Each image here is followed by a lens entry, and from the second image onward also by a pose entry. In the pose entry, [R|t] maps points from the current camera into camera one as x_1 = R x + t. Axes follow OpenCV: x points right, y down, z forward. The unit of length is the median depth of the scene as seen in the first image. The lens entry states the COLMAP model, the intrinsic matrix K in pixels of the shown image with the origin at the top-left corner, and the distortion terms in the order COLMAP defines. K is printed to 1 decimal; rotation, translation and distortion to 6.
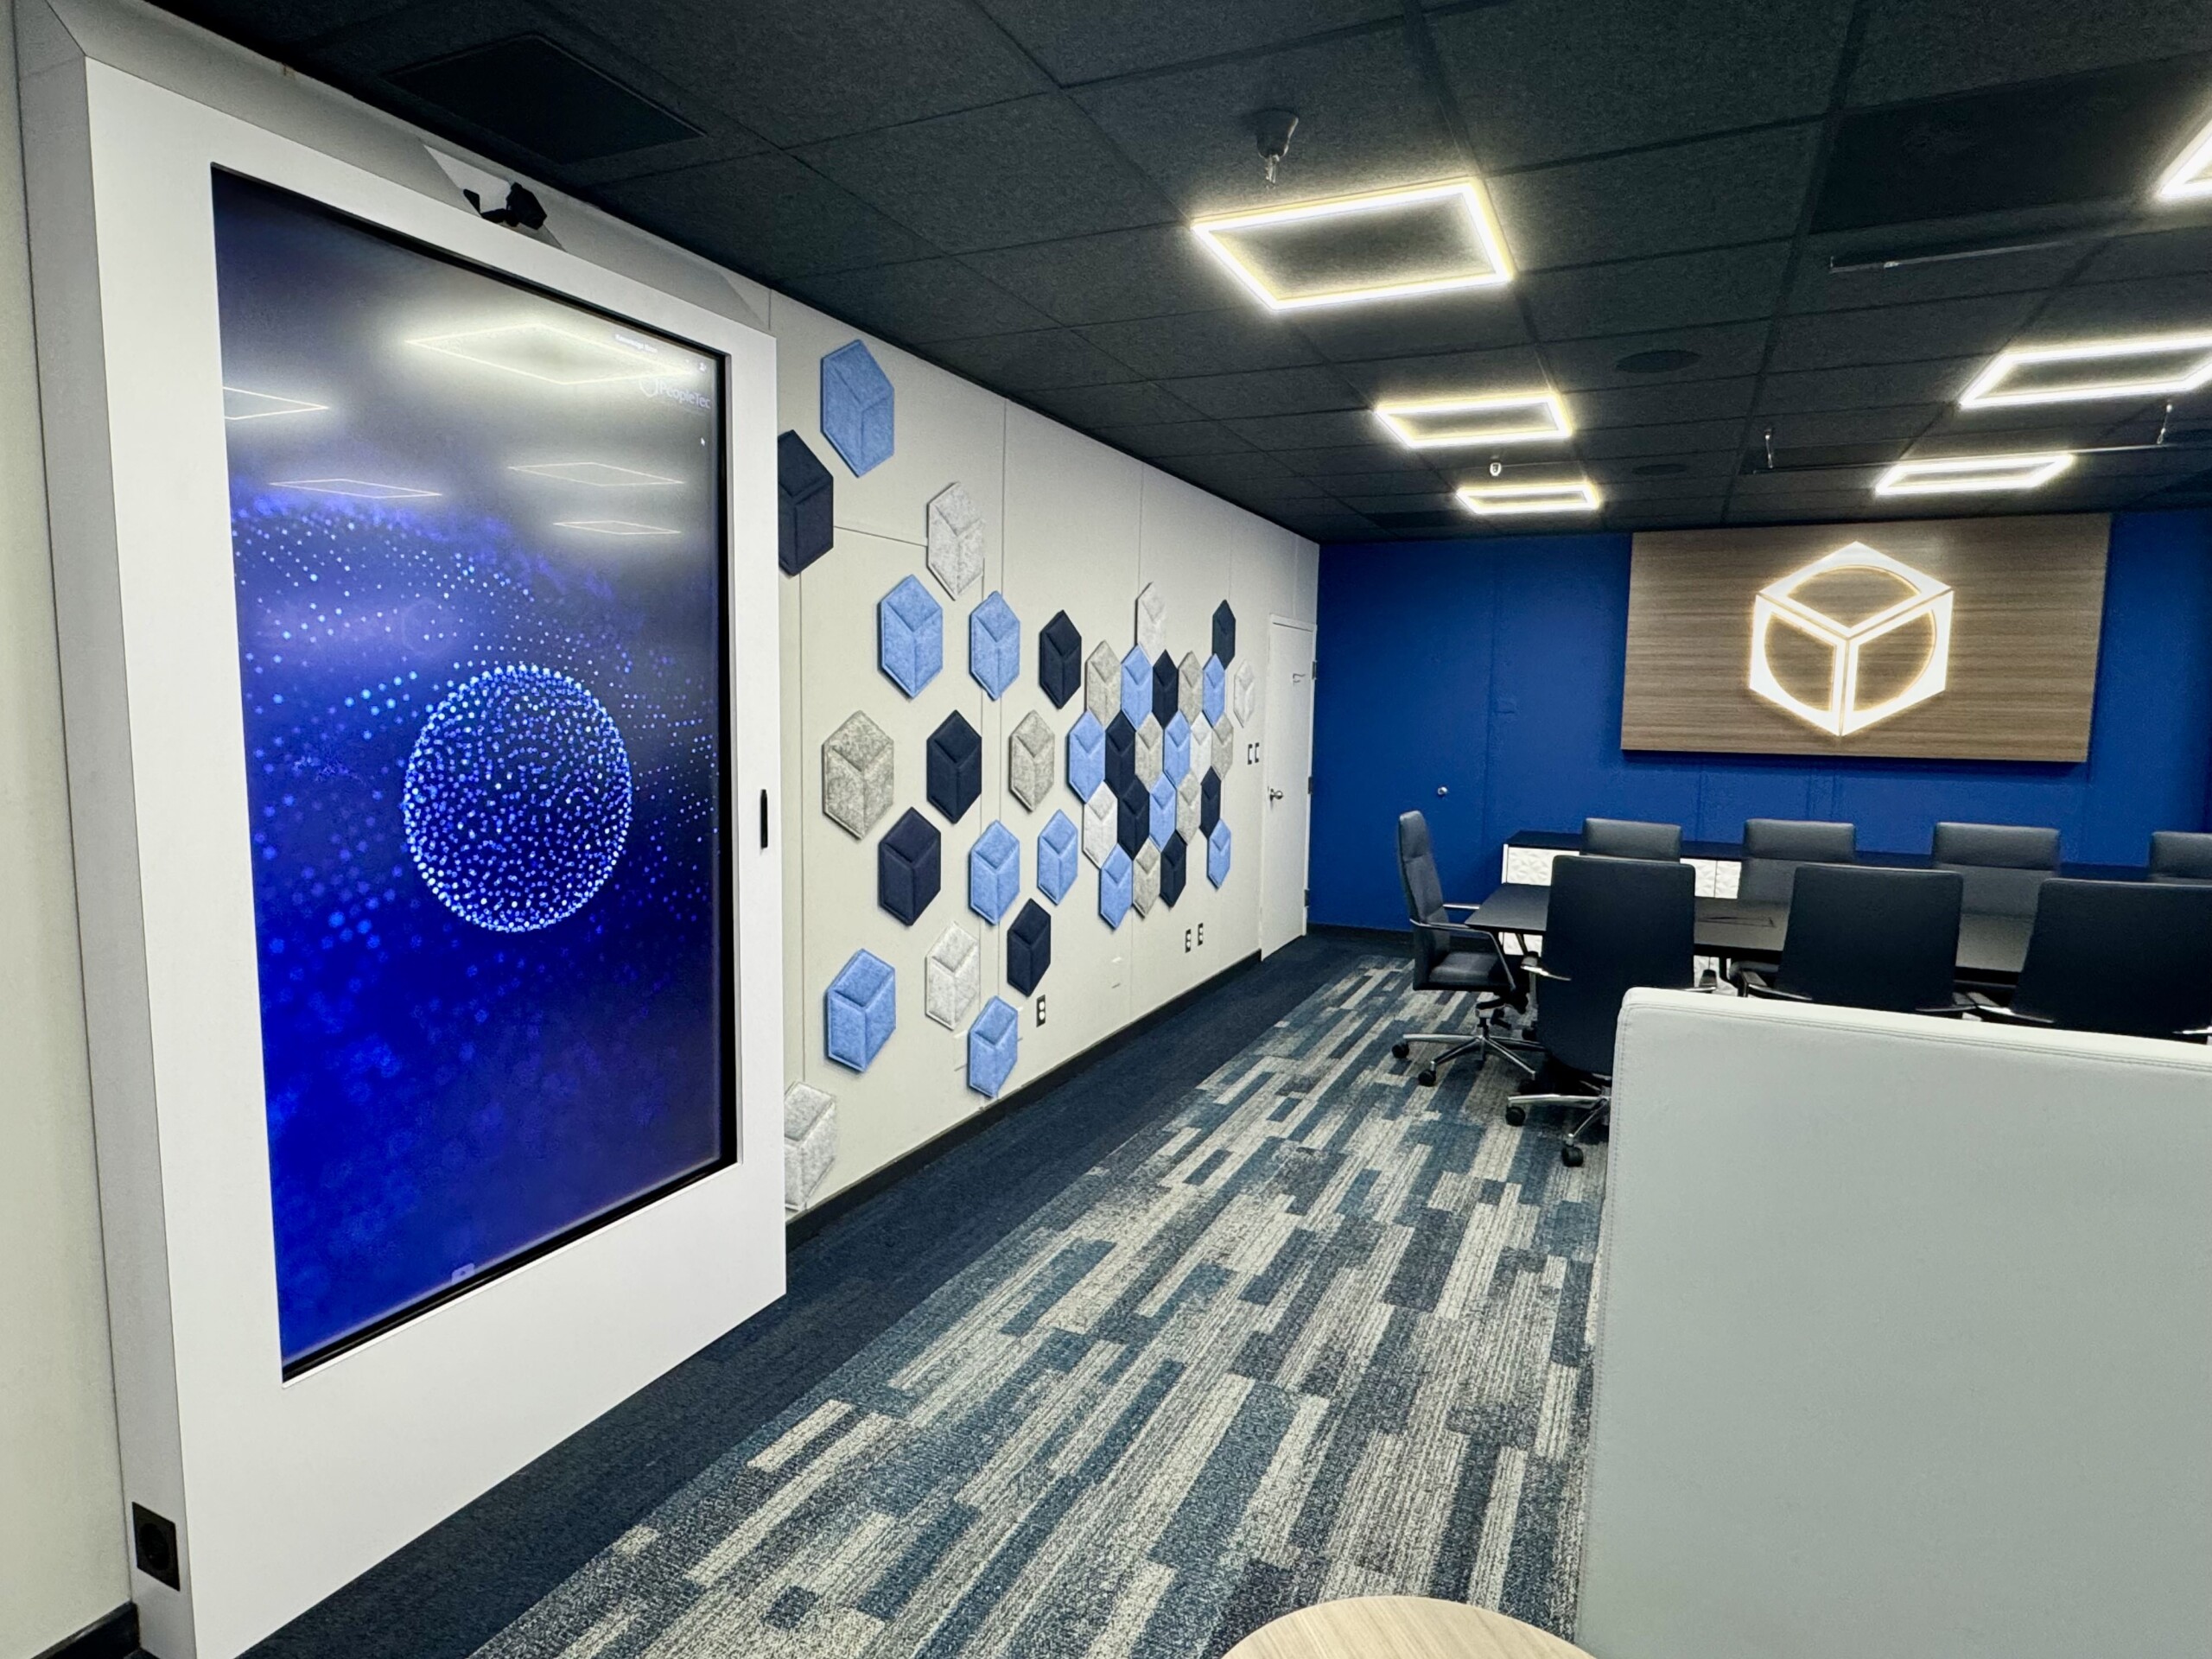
lens RADIAL K [[1215.5, 0, 1102.6], [0, 1215.5, 823.5], [0, 0, 1]] dist [0.003277, 0.002084]
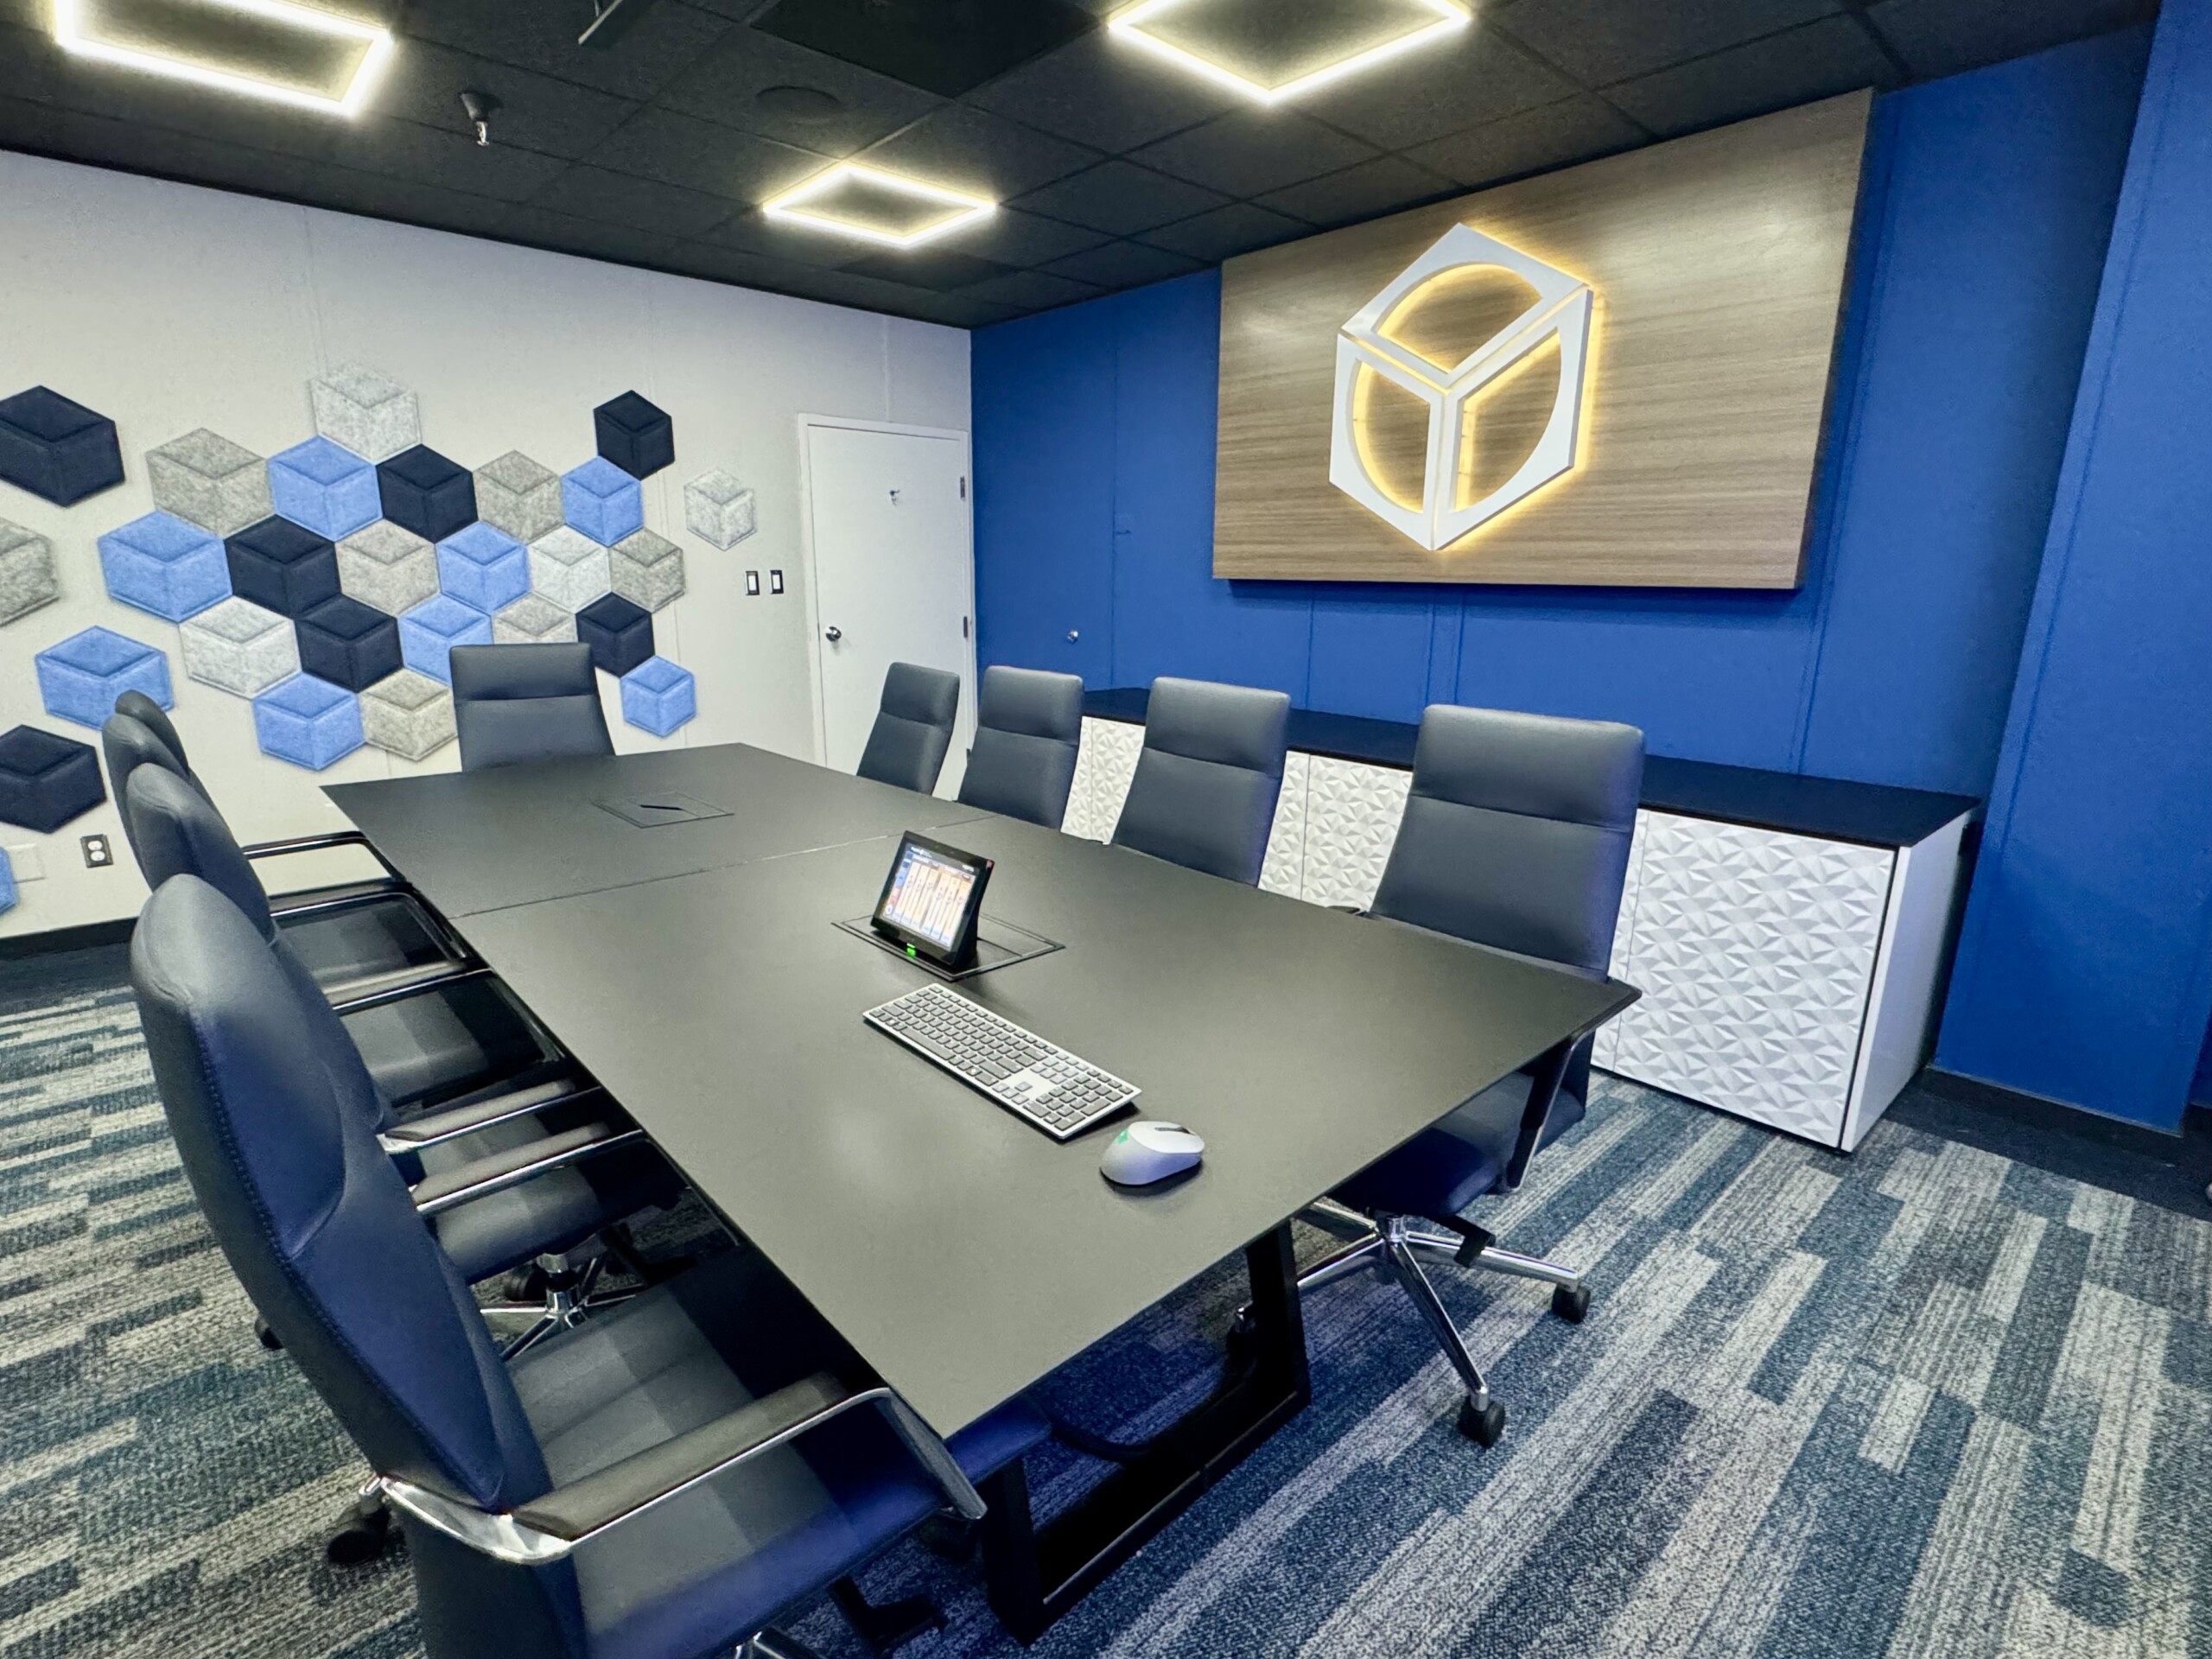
lens RADIAL K [[1065.1, 0, 1100.4], [0, 1065.1, 821.0], [0, 0, 1]] dist [0.002417, -0.001139]
pose [[0.923074, 0.081745, -0.375835, 0.705200], [-0.033491, 0.990525, 0.133186, 0.000645], [0.383161, -0.110354, 0.917066, 0.421361]]
